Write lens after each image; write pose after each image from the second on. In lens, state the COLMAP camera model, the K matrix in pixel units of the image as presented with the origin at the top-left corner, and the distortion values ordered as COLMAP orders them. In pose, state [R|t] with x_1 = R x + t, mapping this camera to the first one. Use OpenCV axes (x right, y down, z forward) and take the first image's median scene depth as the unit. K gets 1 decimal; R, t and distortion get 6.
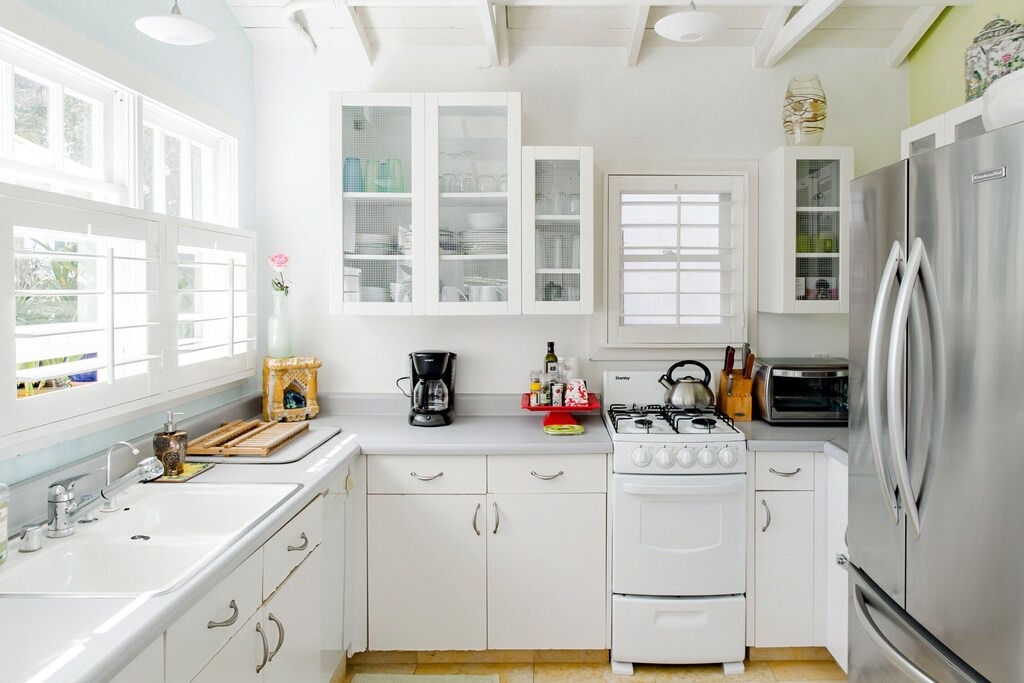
lens RADIAL K [[728.4, 0, 545.2], [0, 728.4, 295.7], [0, 0, 1]] dist [-0.025192, -0.000250]
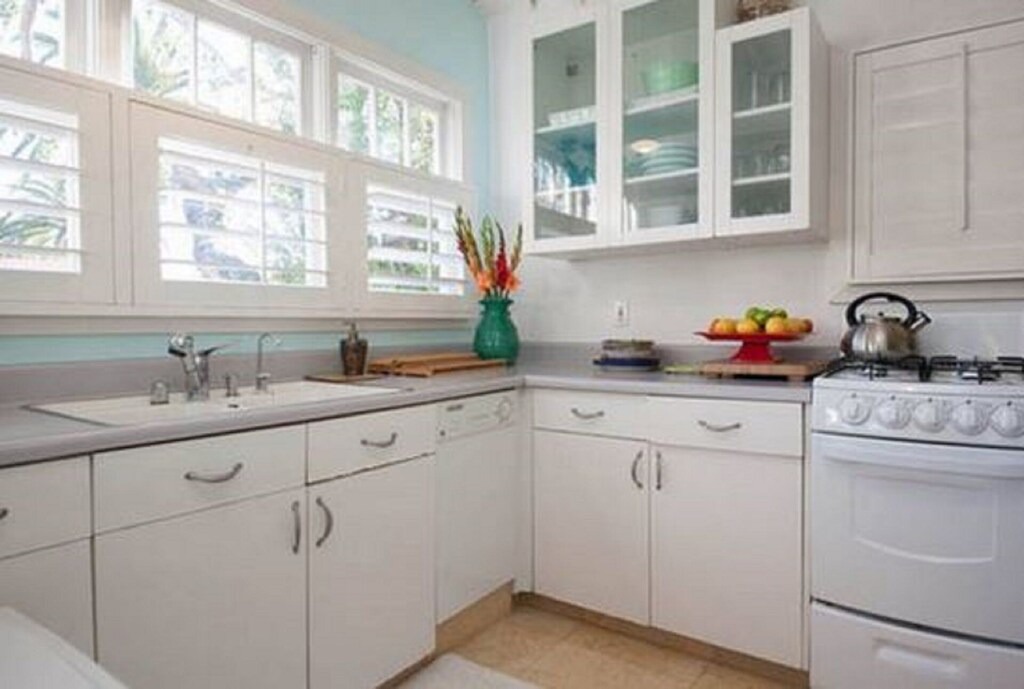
lens RADIAL K [[630.9, 0, 517.9], [0, 630.9, 336.8], [0, 0, 1]] dist [0.006489, 0.003839]
pose [[0.811812, 0.007223, -0.583874, 0.206312], [0.000172, 0.999920, 0.012609, 0.130367], [0.583919, -0.010337, 0.811746, 0.287336]]
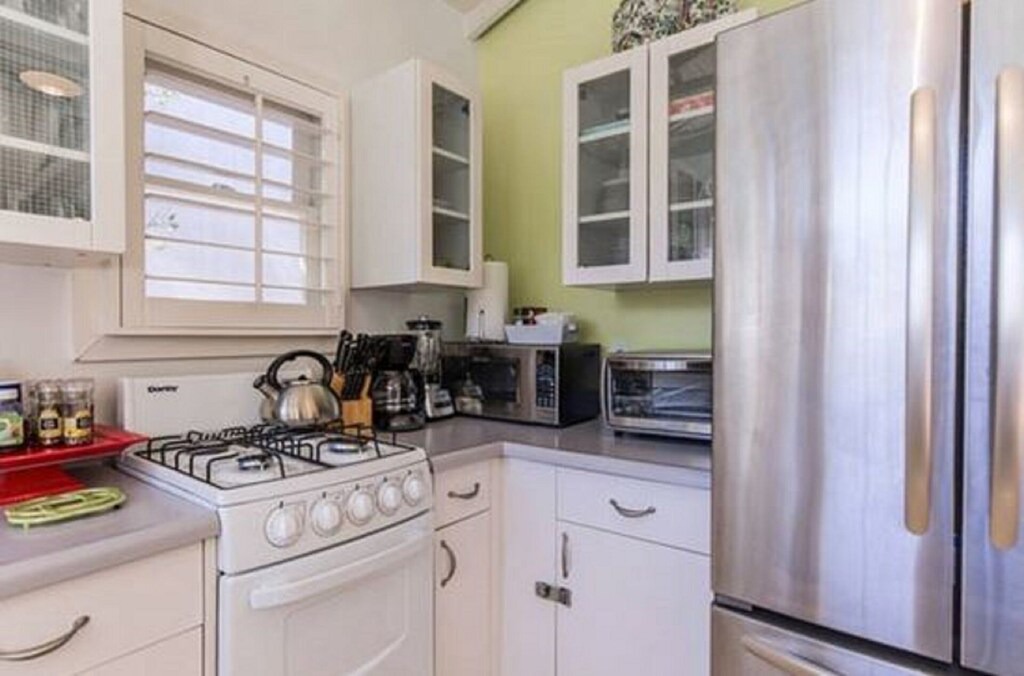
lens RADIAL K [[558.4, 0, 515.4], [0, 558.4, 338.1], [0, 0, 1]] dist [0.005142, 0.000633]
pose [[0.607309, -0.007028, 0.794434, -0.074367], [0.004403, 0.999975, 0.005481, 0.081847], [-0.794453, 0.000169, 0.607325, 0.588052]]
